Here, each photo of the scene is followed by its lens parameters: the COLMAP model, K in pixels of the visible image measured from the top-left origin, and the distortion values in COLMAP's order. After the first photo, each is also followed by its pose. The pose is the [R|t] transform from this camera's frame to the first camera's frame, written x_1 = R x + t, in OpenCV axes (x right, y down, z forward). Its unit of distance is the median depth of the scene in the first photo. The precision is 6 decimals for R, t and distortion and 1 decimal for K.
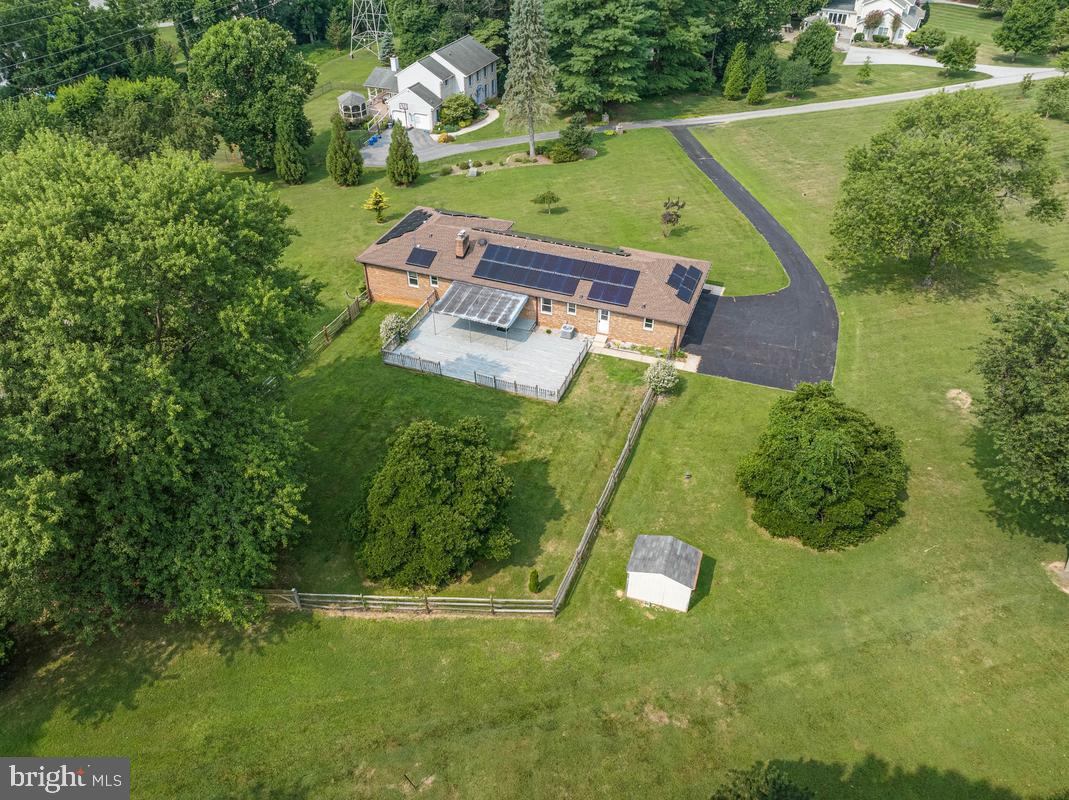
lens RADIAL K [[753.0, 0, 534.5], [0, 753.0, 400.0], [0, 0, 1]] dist [-0.006458, -0.002558]
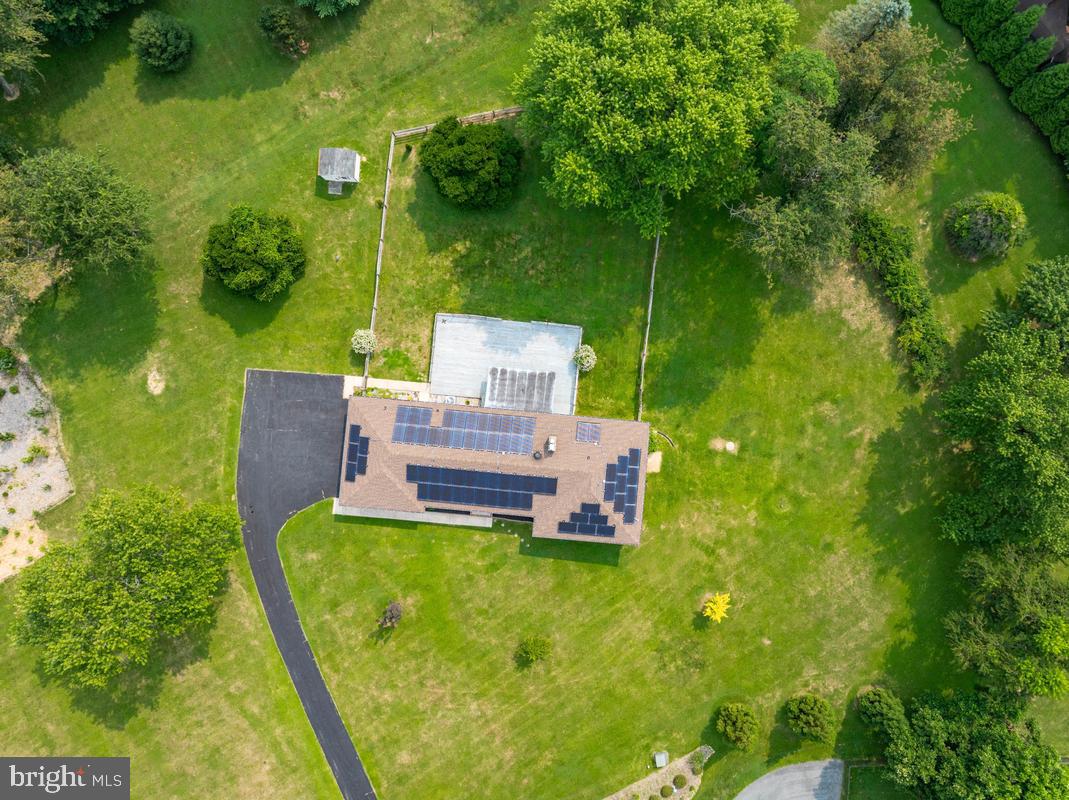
lens RADIAL K [[767.2, 0, 545.7], [0, 767.2, 394.7], [0, 0, 1]] dist [0.003174, -0.044933]
pose [[-0.964692, 0.263281, -0.007176, -0.102772], [-0.169288, -0.598958, 0.782682, -1.120207], [0.201767, 0.756262, 0.622380, 0.248464]]
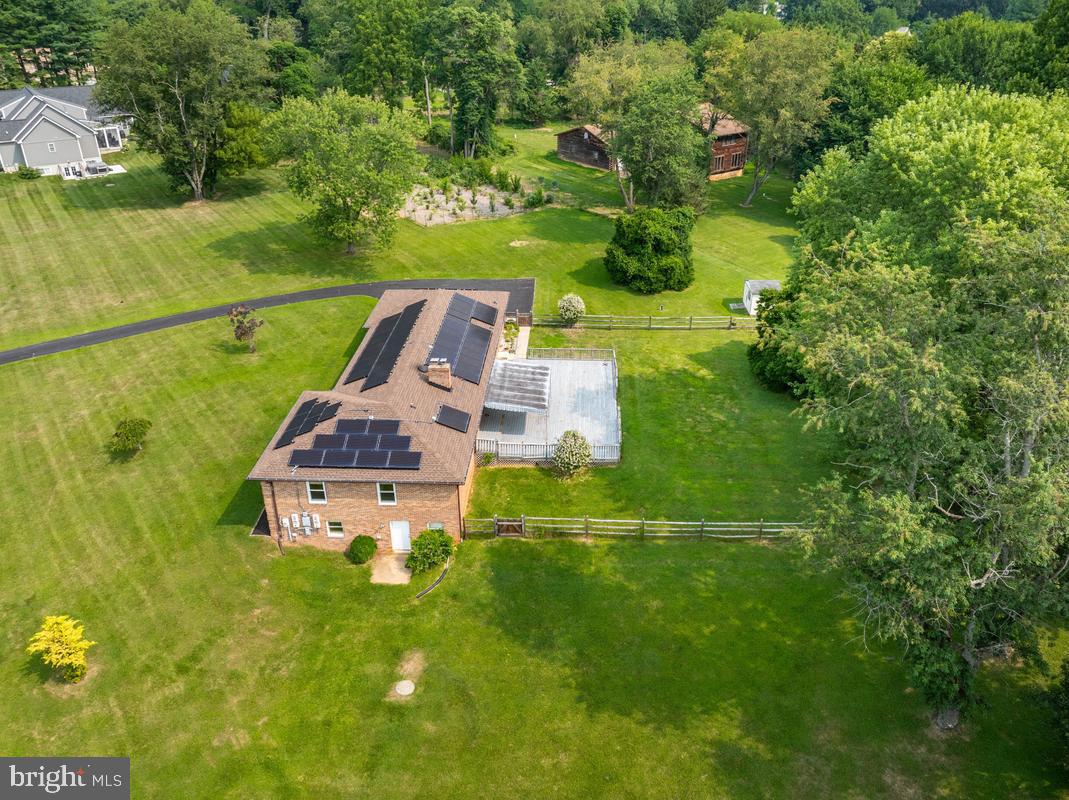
lens RADIAL K [[767.2, 0, 545.7], [0, 767.2, 394.7], [0, 0, 1]] dist [0.003174, -0.044933]
pose [[-0.309884, -0.499982, 0.808697, -0.798622], [0.580139, 0.574442, 0.577456, -0.611597], [-0.753266, 0.648101, 0.112048, 0.899276]]
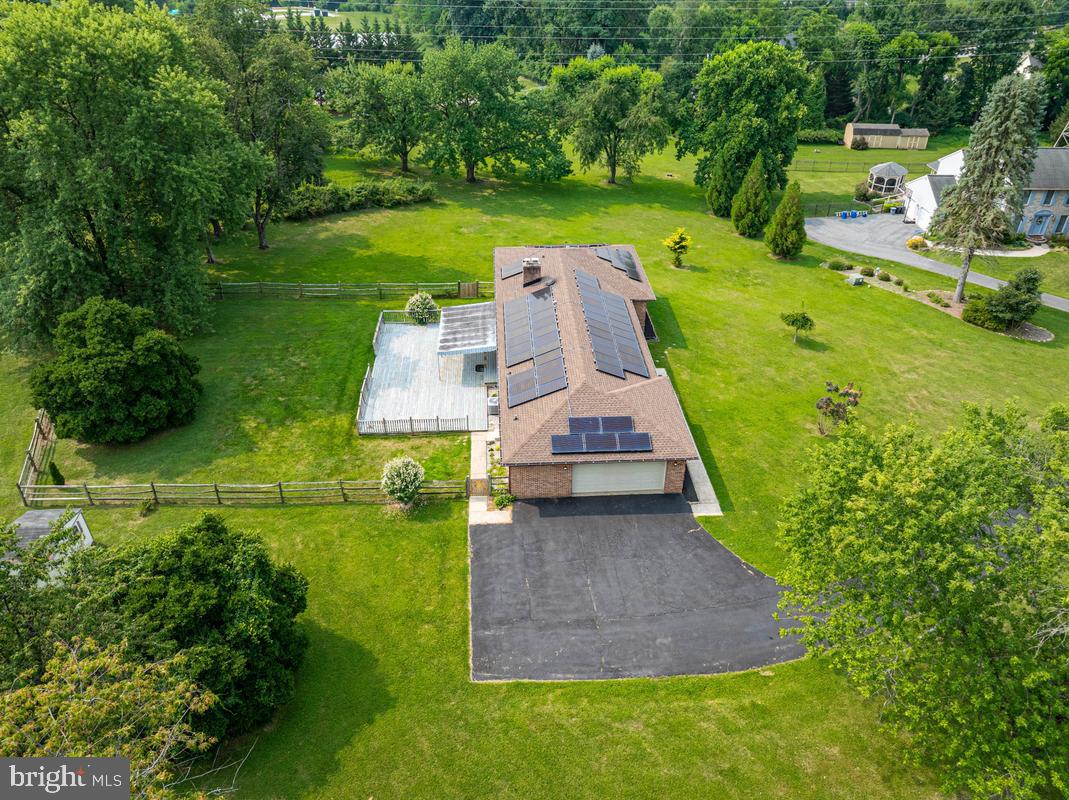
lens RADIAL K [[767.2, 0, 545.7], [0, 767.2, 394.7], [0, 0, 1]] dist [0.003174, -0.044933]
pose [[0.412693, 0.511939, -0.753394, 0.695249], [-0.576472, 0.787188, 0.219124, -0.318173], [0.705241, 0.343880, 0.619986, 0.539017]]
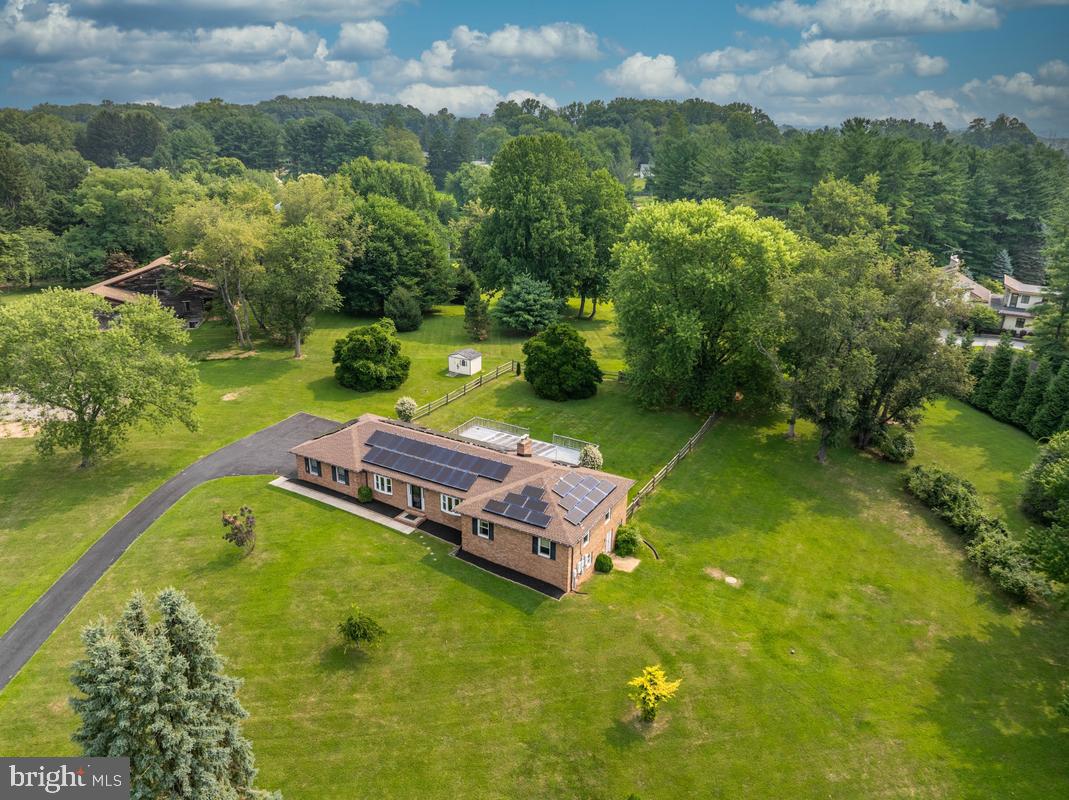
lens RADIAL K [[755.4, 0, 534.5], [0, 755.4, 400.0], [0, 0, 1]] dist [-0.007488, -0.005970]
pose [[-0.986269, -0.073353, 0.147963, -0.270174], [0.090415, 0.509906, 0.855466, -1.182126], [-0.138198, 0.857097, -0.496272, 1.521723]]
